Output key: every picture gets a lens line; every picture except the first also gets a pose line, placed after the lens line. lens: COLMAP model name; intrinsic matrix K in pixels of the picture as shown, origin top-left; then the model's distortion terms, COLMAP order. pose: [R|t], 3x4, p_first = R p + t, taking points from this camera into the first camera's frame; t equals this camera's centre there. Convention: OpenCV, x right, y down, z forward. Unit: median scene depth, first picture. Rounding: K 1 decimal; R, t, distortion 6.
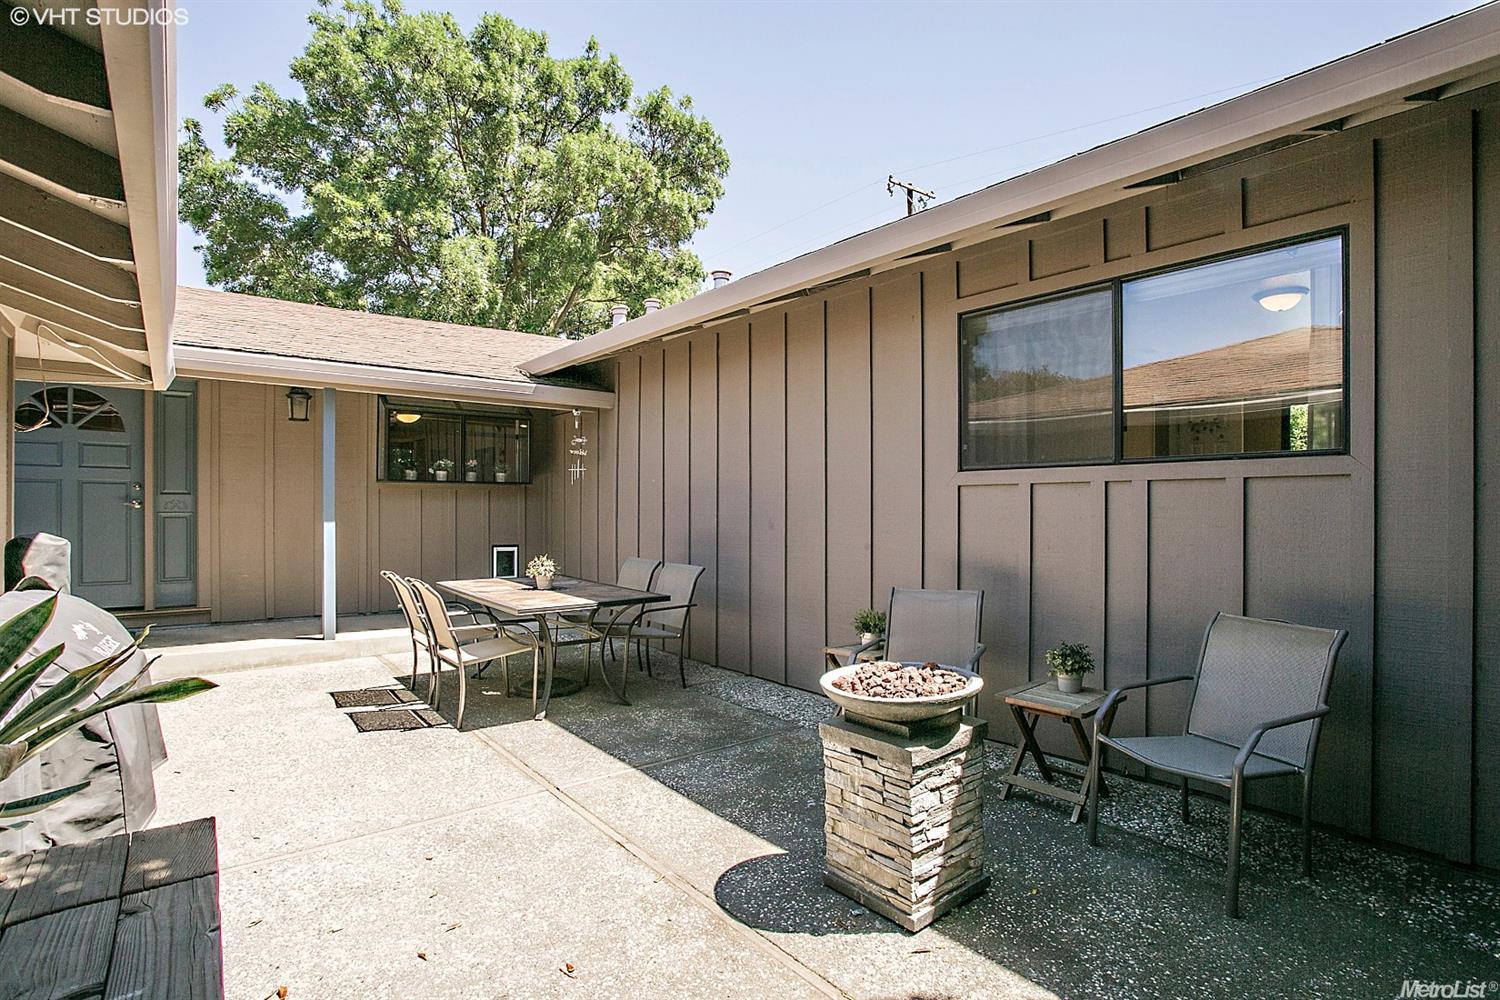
lens RADIAL K [[712.8, 0, 757.8], [0, 712.8, 507.5], [0, 0, 1]] dist [-0.088829, 0.033305]
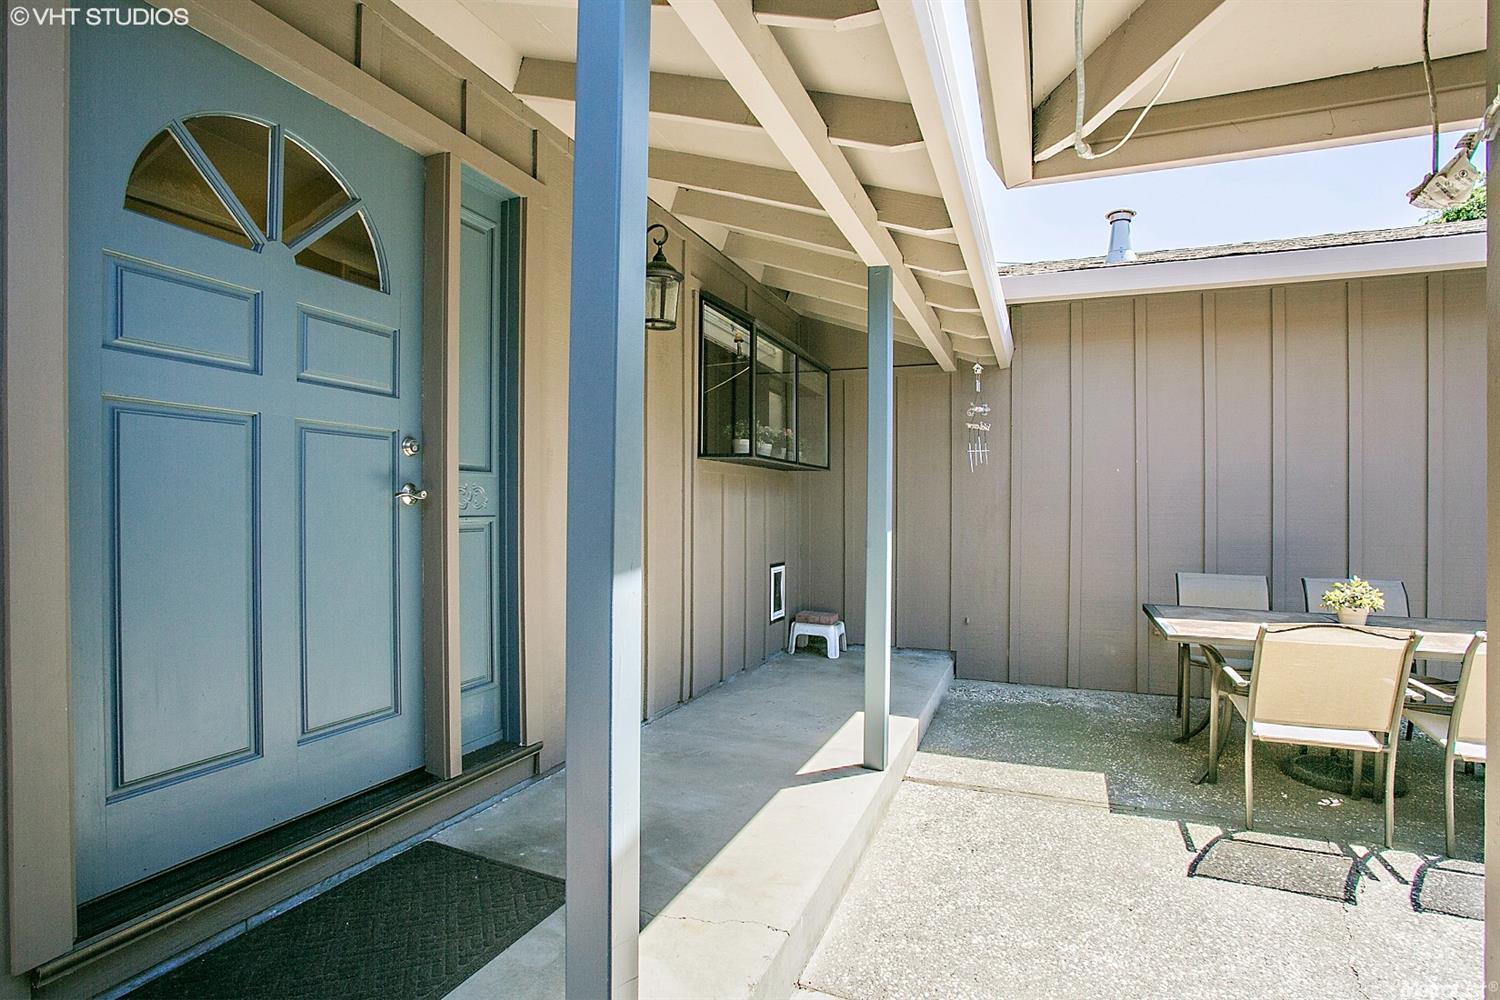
lens RADIAL K [[712.8, 0, 757.8], [0, 712.8, 507.5], [0, 0, 1]] dist [-0.088829, 0.033305]
pose [[0.889460, -0.000876, 0.457011, -0.939205], [-0.000550, 0.999995, 0.002988, 0.000066], [-0.457012, -0.002909, 0.889456, 0.589195]]
